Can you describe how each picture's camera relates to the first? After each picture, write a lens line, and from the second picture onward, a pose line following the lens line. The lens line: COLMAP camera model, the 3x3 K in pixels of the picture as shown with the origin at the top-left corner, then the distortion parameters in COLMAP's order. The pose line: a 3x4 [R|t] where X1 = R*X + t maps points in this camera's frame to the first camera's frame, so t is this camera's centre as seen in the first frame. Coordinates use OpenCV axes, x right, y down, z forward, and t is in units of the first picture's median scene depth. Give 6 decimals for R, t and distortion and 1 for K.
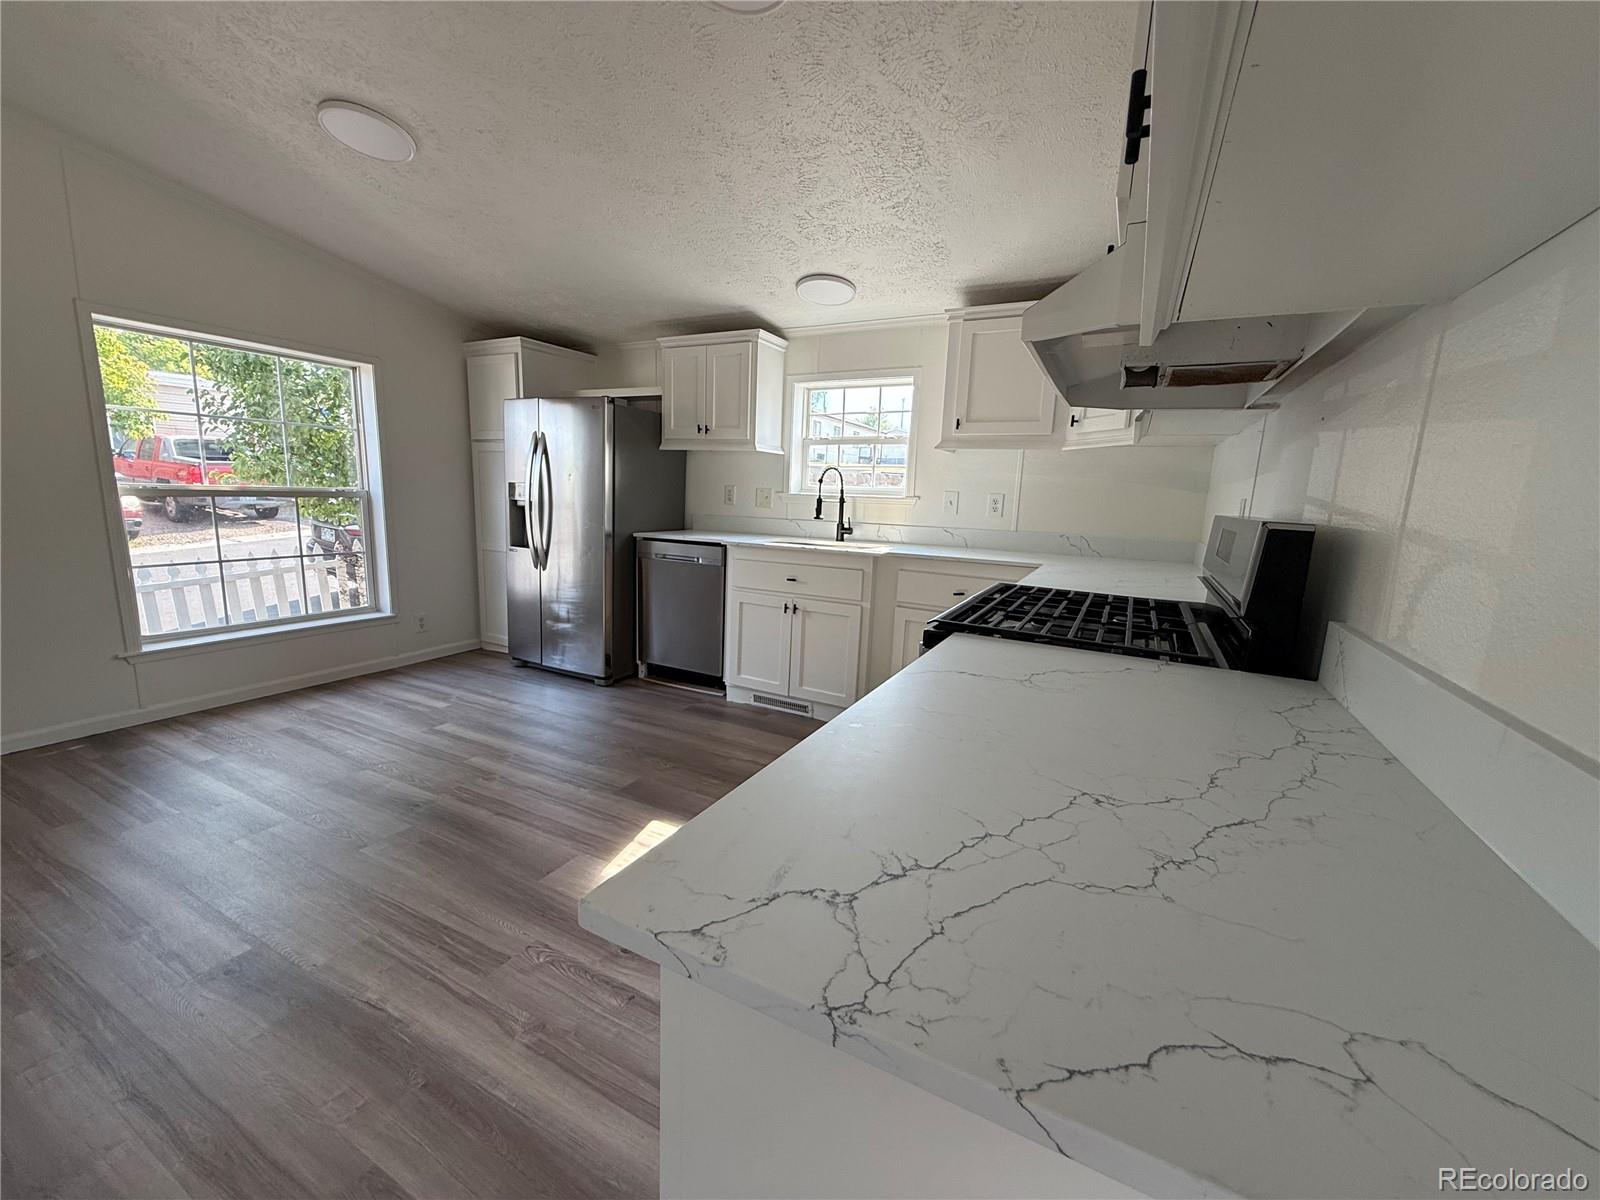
lens RADIAL K [[636.5, 0, 793.2], [0, 636.5, 600.7], [0, 0, 1]] dist [0.000766, 0.000052]
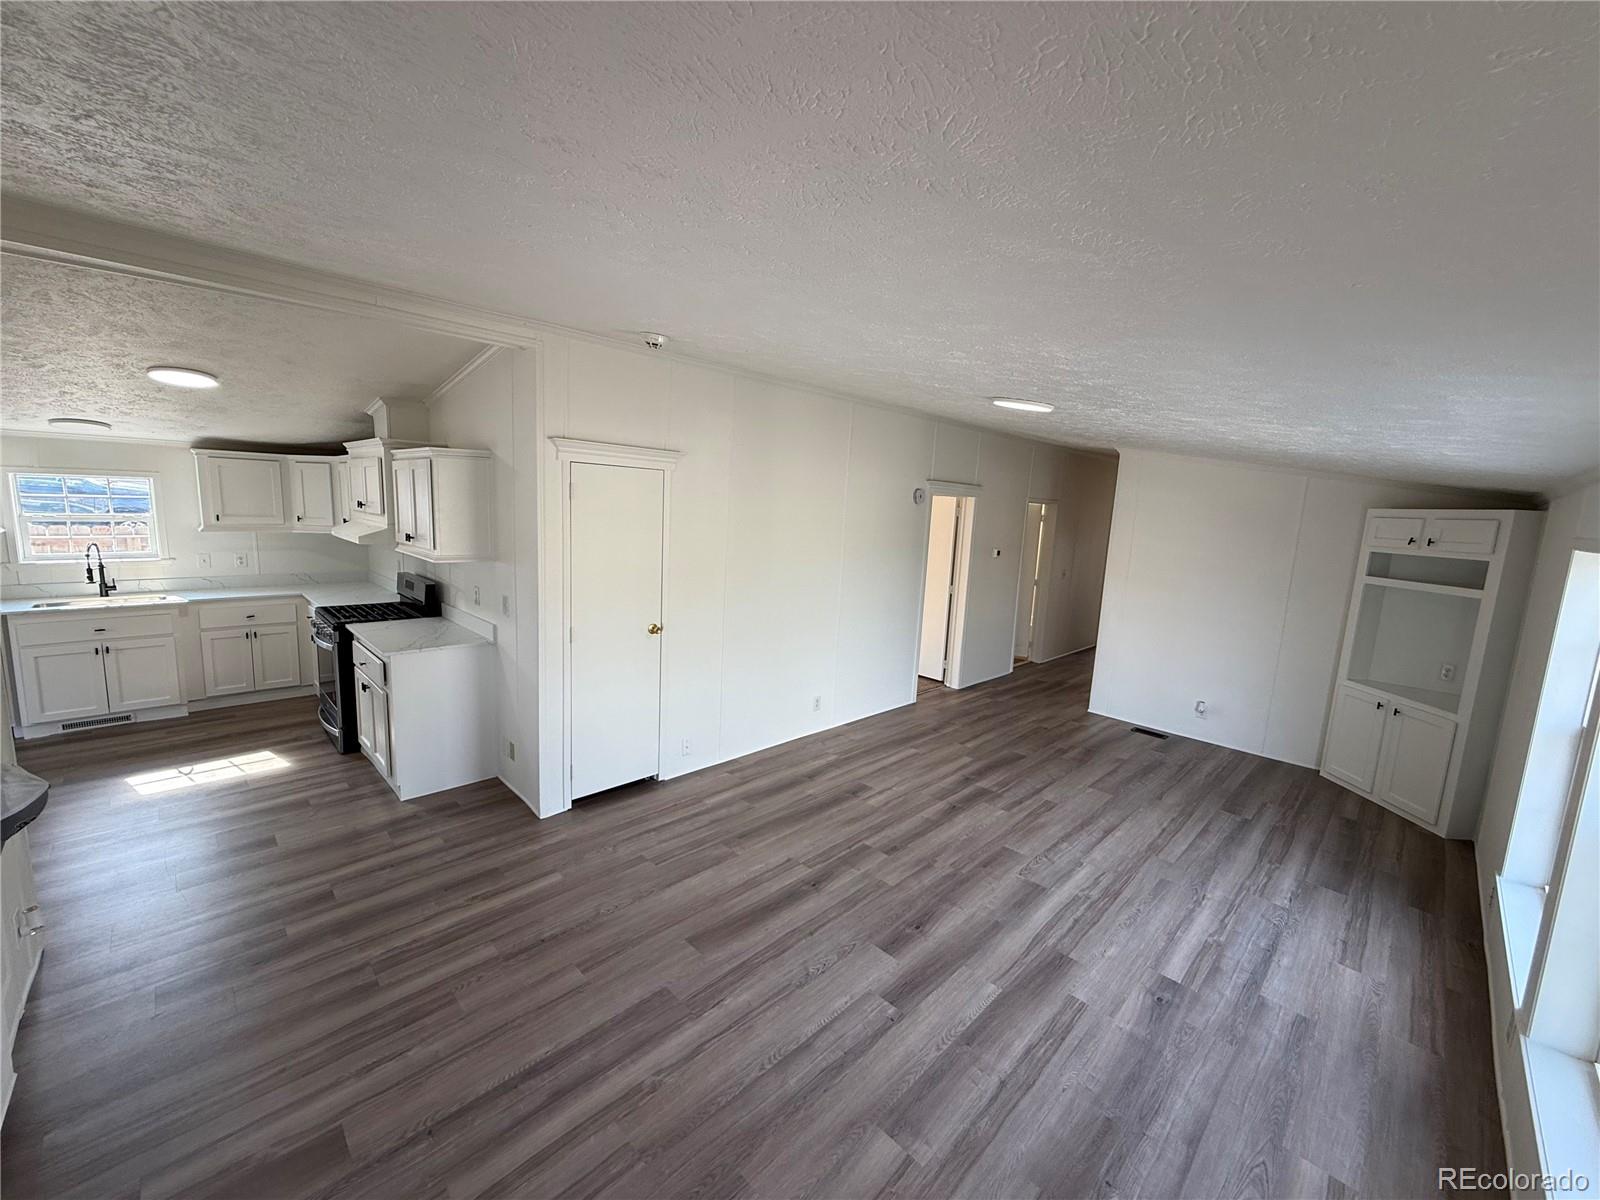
lens RADIAL K [[636.5, 0, 793.2], [0, 636.5, 600.7], [0, 0, 1]] dist [0.000766, 0.000052]
pose [[0.304510, -0.166689, 0.937810, -0.779744], [0.131953, 0.982458, 0.131779, -0.073797], [-0.943325, 0.083619, 0.321163, -0.833578]]
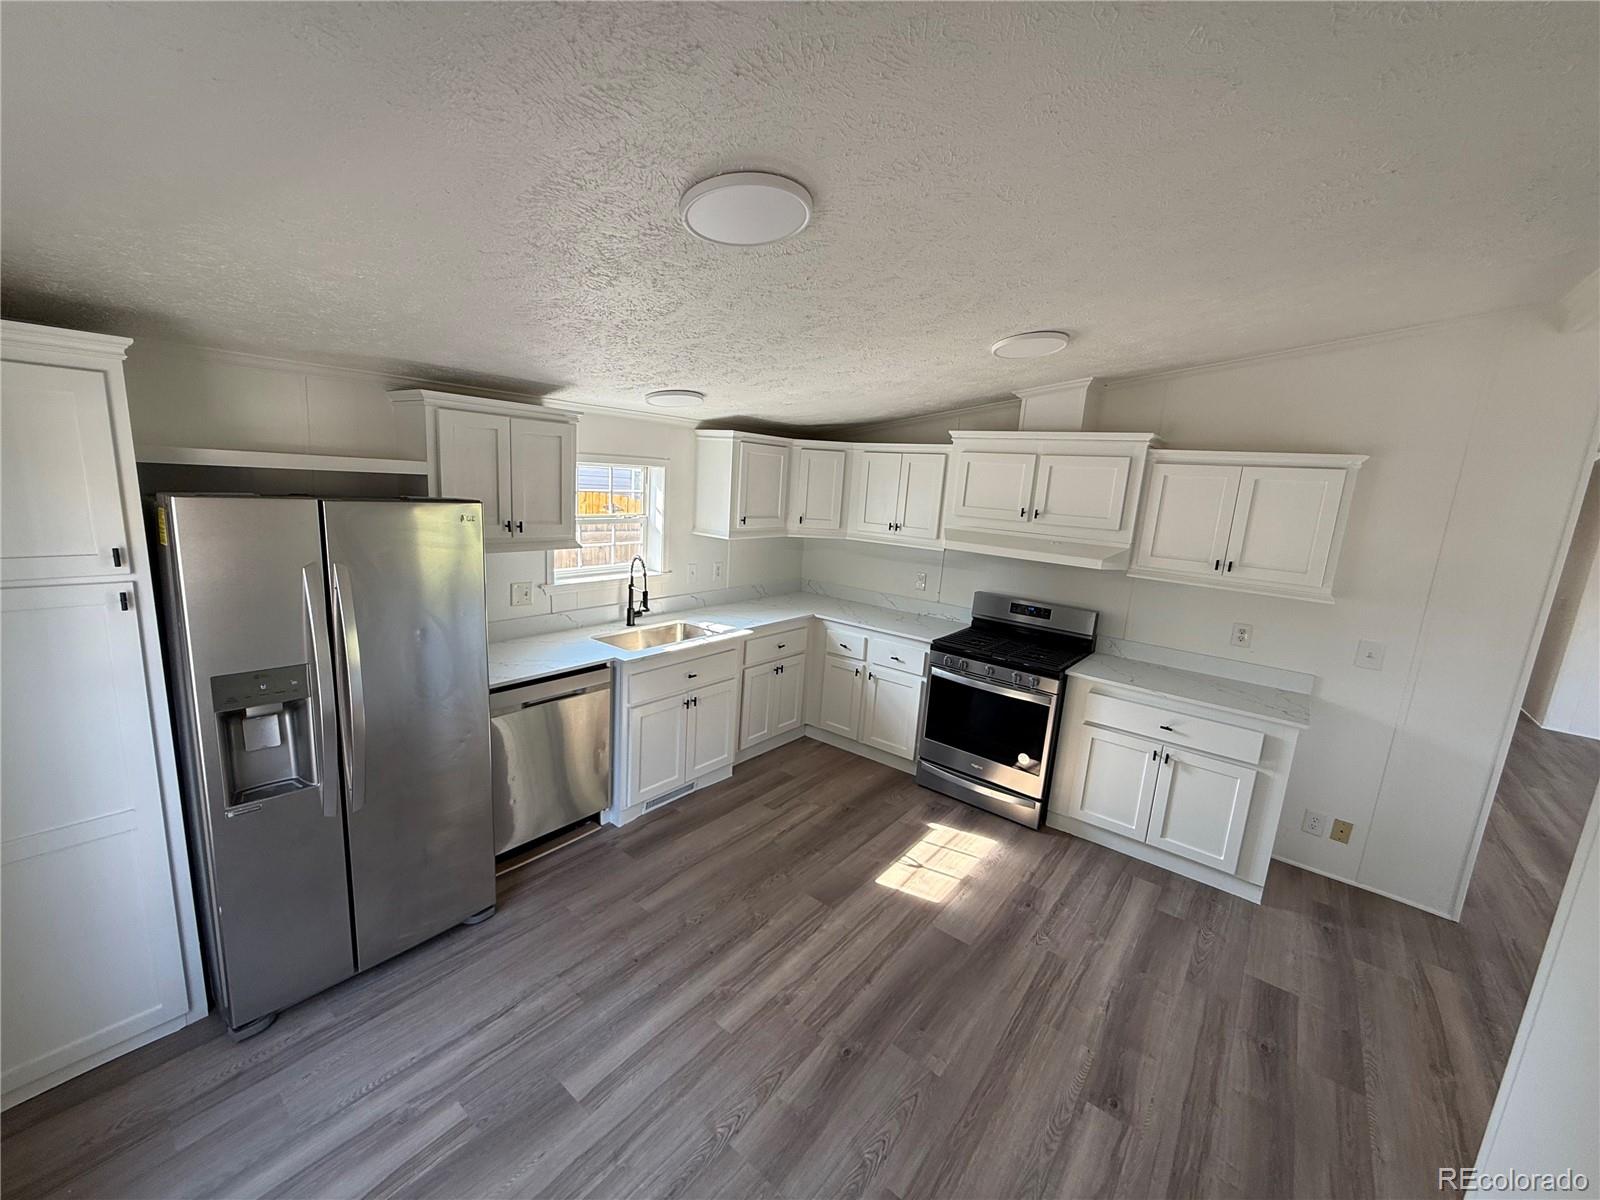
lens RADIAL K [[636.5, 0, 793.2], [0, 636.5, 600.7], [0, 0, 1]] dist [0.000766, 0.000052]
pose [[0.197407, -0.210459, 0.957464, -0.874884], [0.111096, 0.975195, 0.191451, -0.310827], [-0.974006, 0.068576, 0.215892, 0.554285]]
